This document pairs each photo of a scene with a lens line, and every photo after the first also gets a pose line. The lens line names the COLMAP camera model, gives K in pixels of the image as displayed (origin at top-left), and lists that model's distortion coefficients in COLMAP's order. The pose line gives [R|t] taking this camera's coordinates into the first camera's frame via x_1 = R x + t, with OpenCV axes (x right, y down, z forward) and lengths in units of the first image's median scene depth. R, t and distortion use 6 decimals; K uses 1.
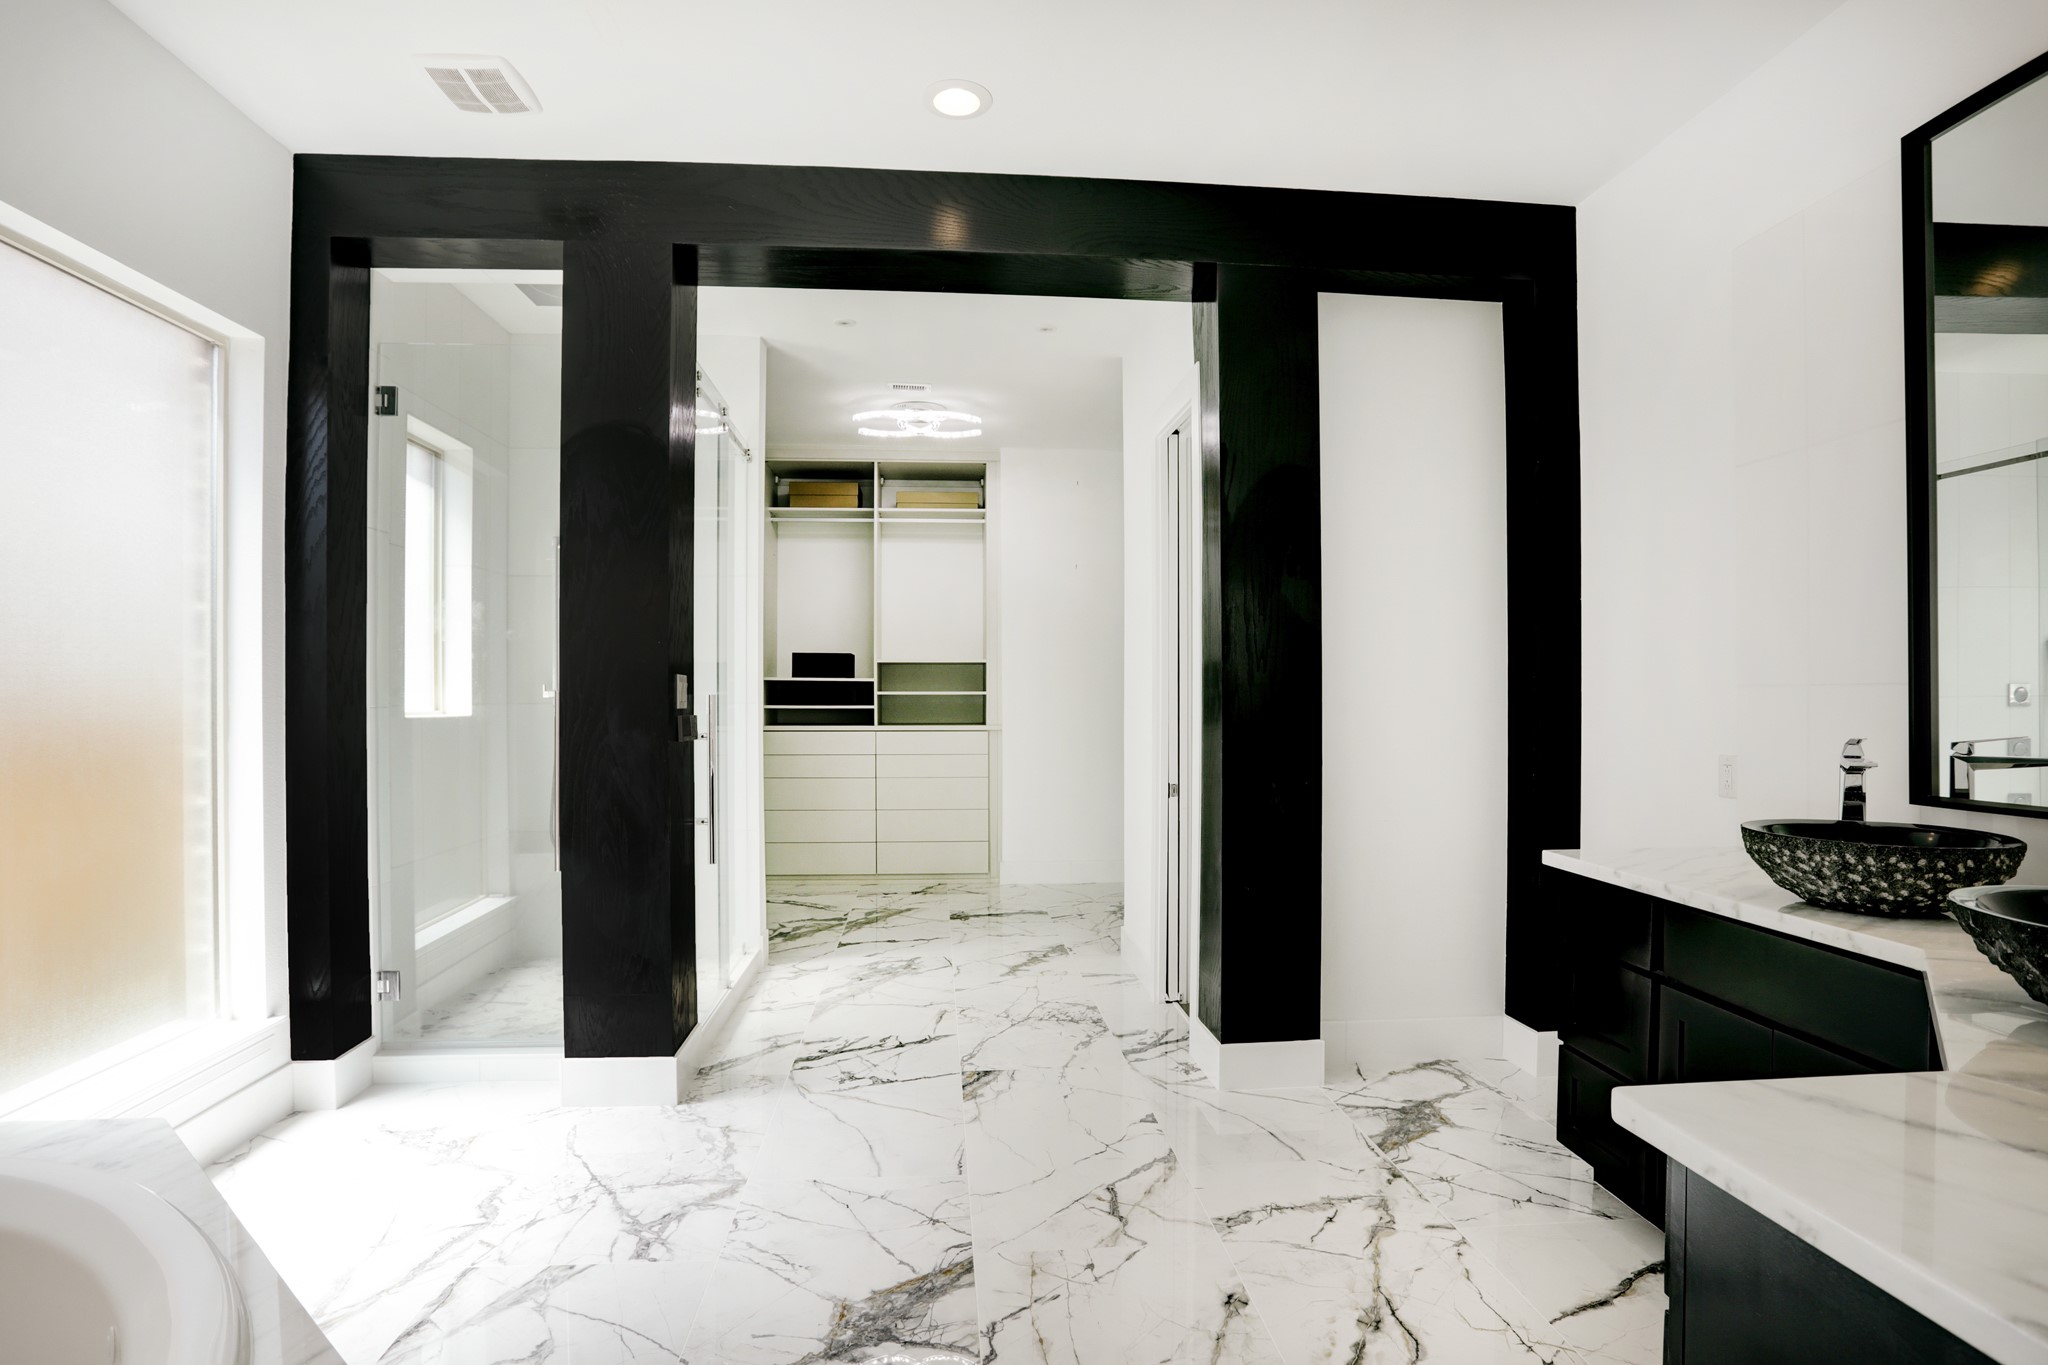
lens RADIAL K [[1039.5, 0, 1025.3], [0, 1039.5, 687.0], [0, 0, 1]] dist [-0.045579, 0.004855]
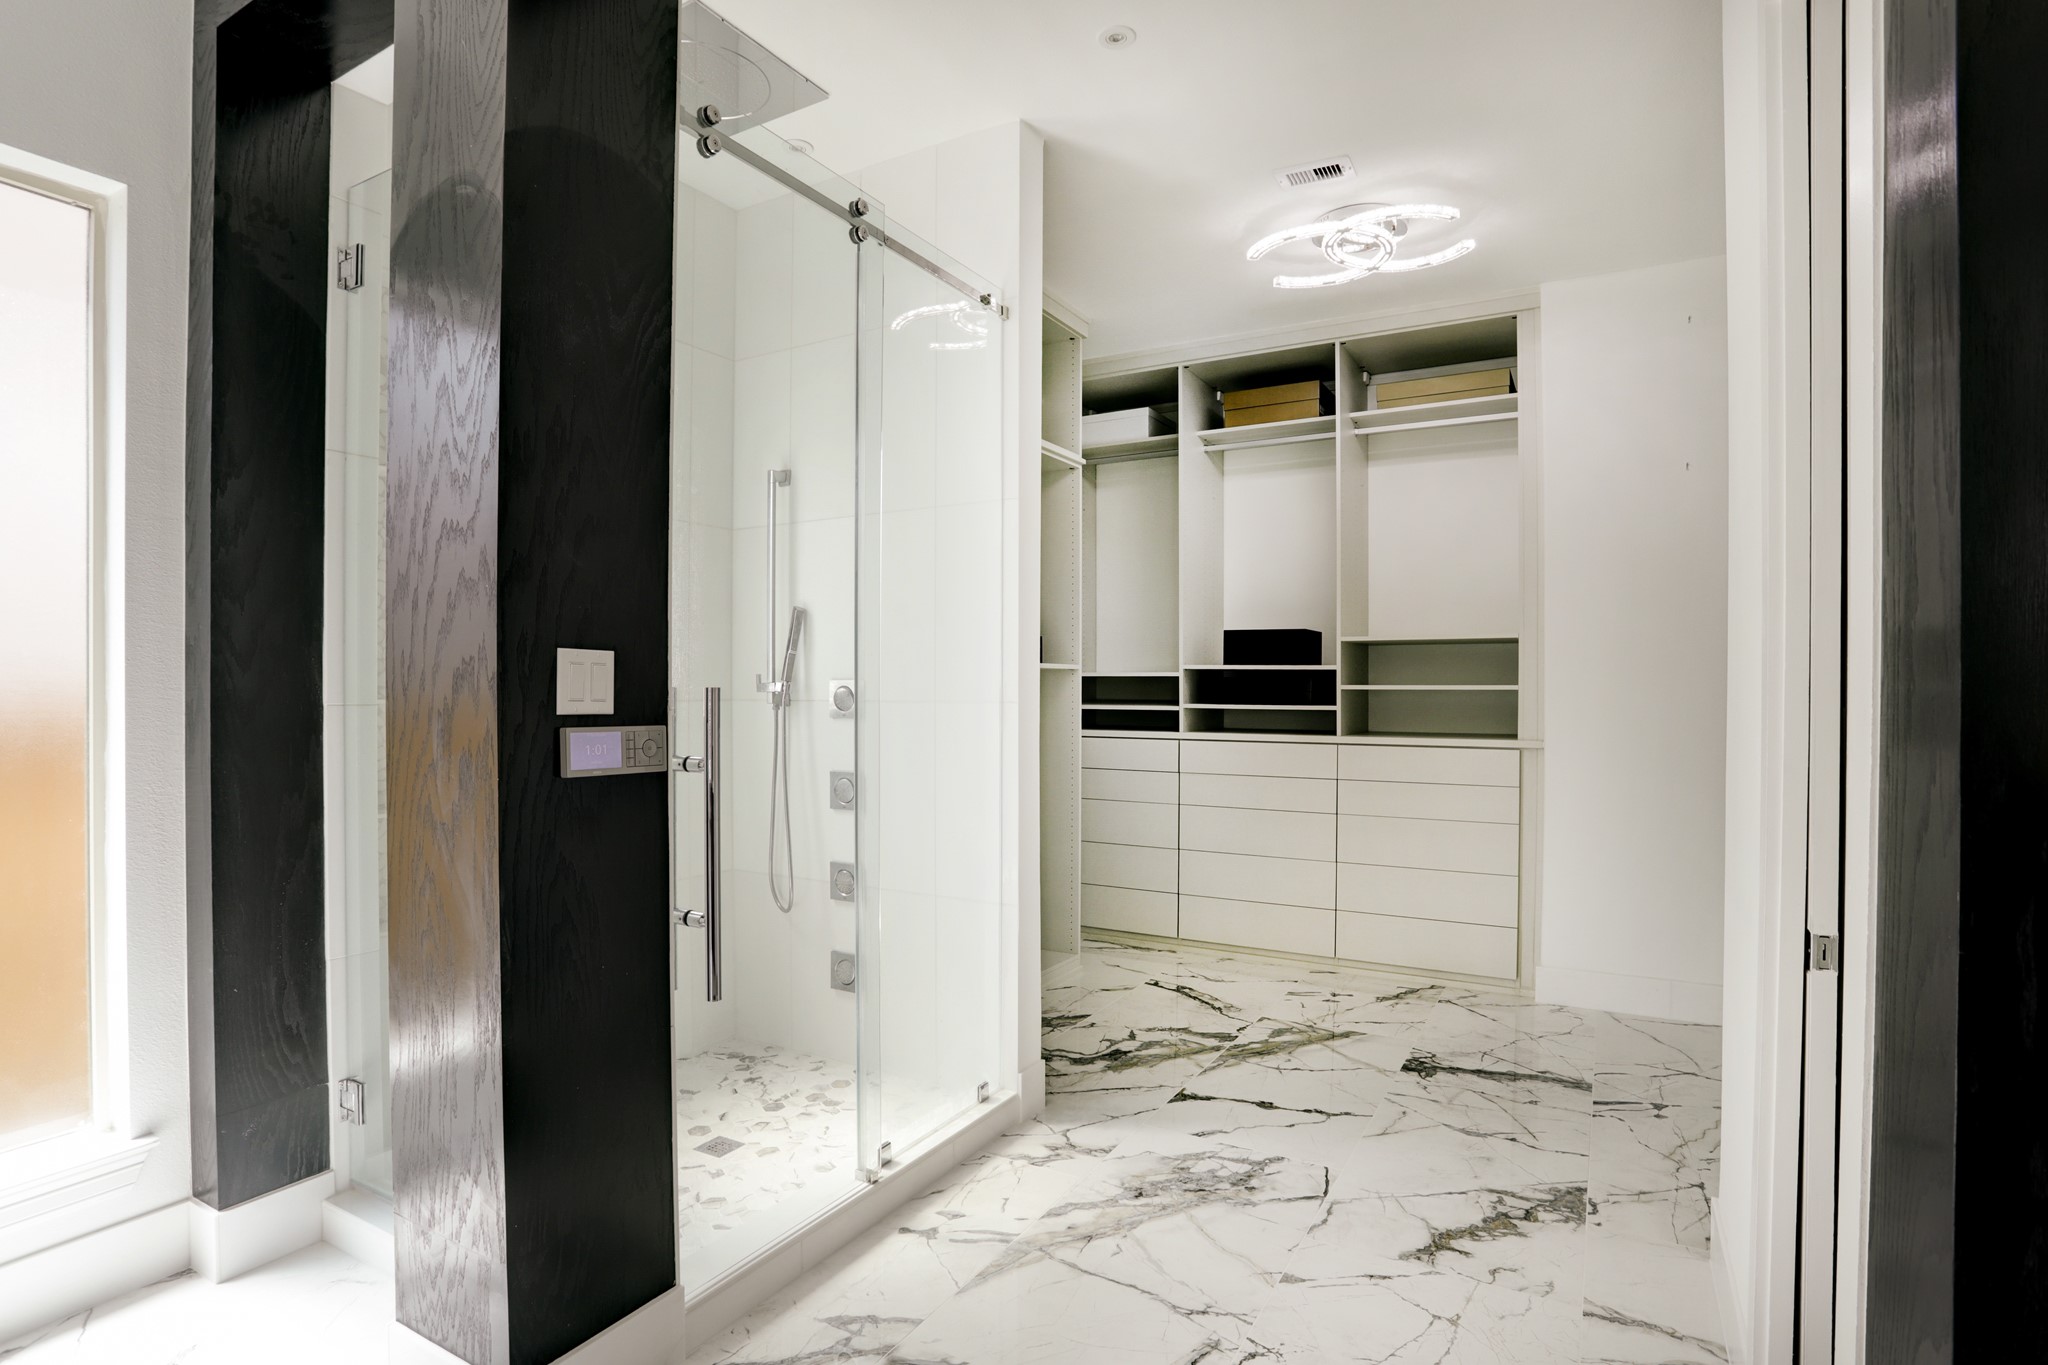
lens RADIAL K [[1039.5, 0, 1014.5], [0, 1039.5, 694.8], [0, 0, 1]] dist [-0.045579, 0.004855]
pose [[0.817334, 0.004770, -0.576144, 0.092426], [0.002129, 0.999934, 0.011299, 0.003826], [0.576160, -0.010461, 0.817270, 0.440529]]
